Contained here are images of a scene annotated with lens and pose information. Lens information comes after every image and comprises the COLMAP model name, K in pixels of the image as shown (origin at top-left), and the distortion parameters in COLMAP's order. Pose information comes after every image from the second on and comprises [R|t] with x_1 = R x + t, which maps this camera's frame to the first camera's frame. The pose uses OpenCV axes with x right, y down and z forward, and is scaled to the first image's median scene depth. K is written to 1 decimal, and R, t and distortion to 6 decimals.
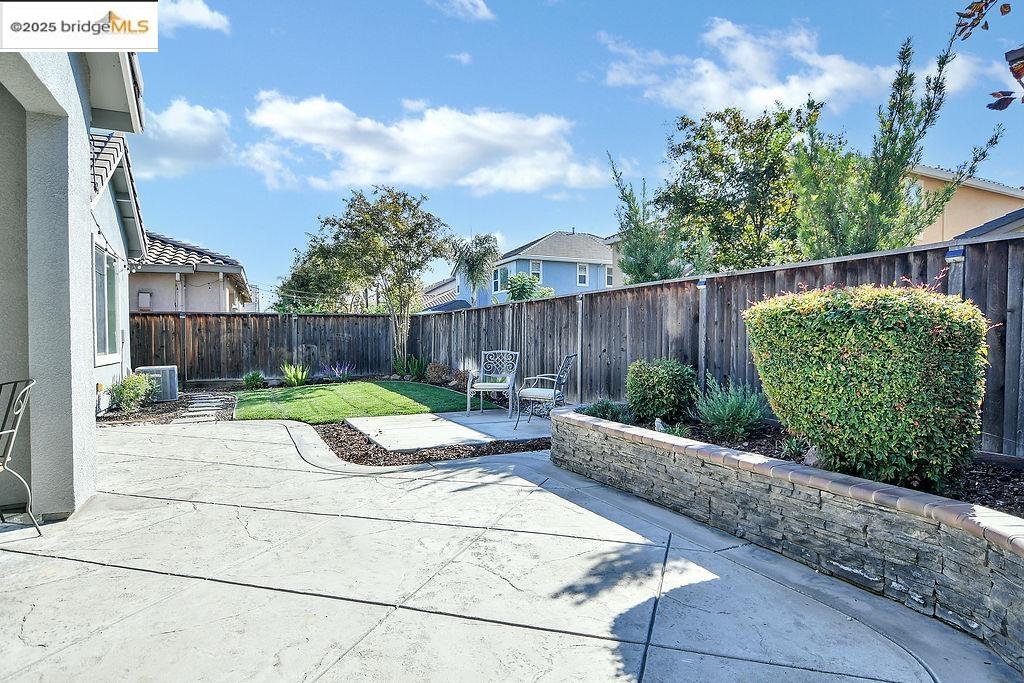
lens RADIAL K [[549.8, 0, 523.5], [0, 549.8, 352.7], [0, 0, 1]] dist [-0.018927, 0.001058]
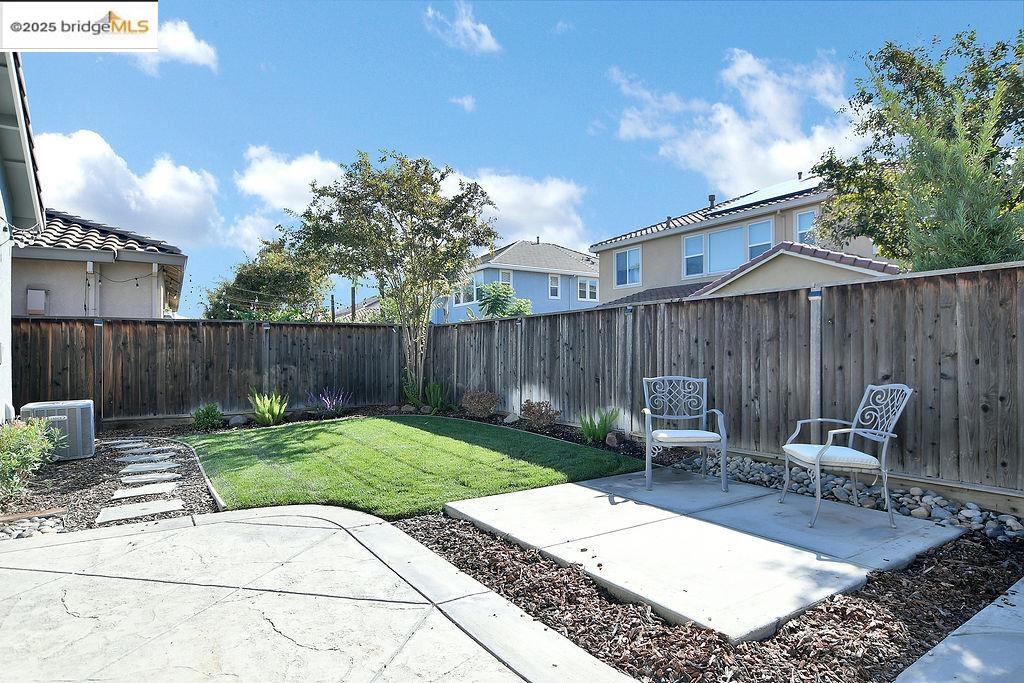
lens RADIAL K [[549.8, 0, 523.5], [0, 549.8, 352.7], [0, 0, 1]] dist [-0.018927, 0.001058]
pose [[0.991002, 0.000250, 0.133844, -0.192076], [0.003835, 0.999535, -0.030267, -0.008441], [-0.133789, 0.030508, 0.990540, 0.263067]]
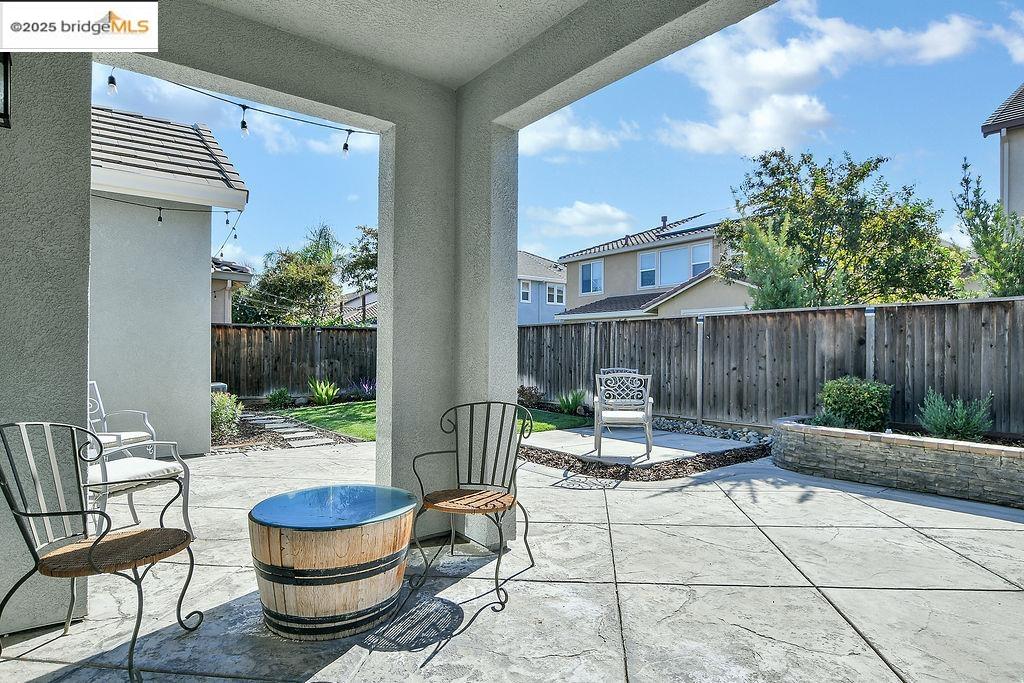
lens RADIAL K [[549.8, 0, 523.5], [0, 549.8, 352.7], [0, 0, 1]] dist [-0.018927, 0.001058]
pose [[0.980026, 0.008421, 0.198689, -0.277463], [-0.003261, 0.999649, -0.026283, -0.003351], [-0.198841, 0.025110, 0.979710, 0.009949]]
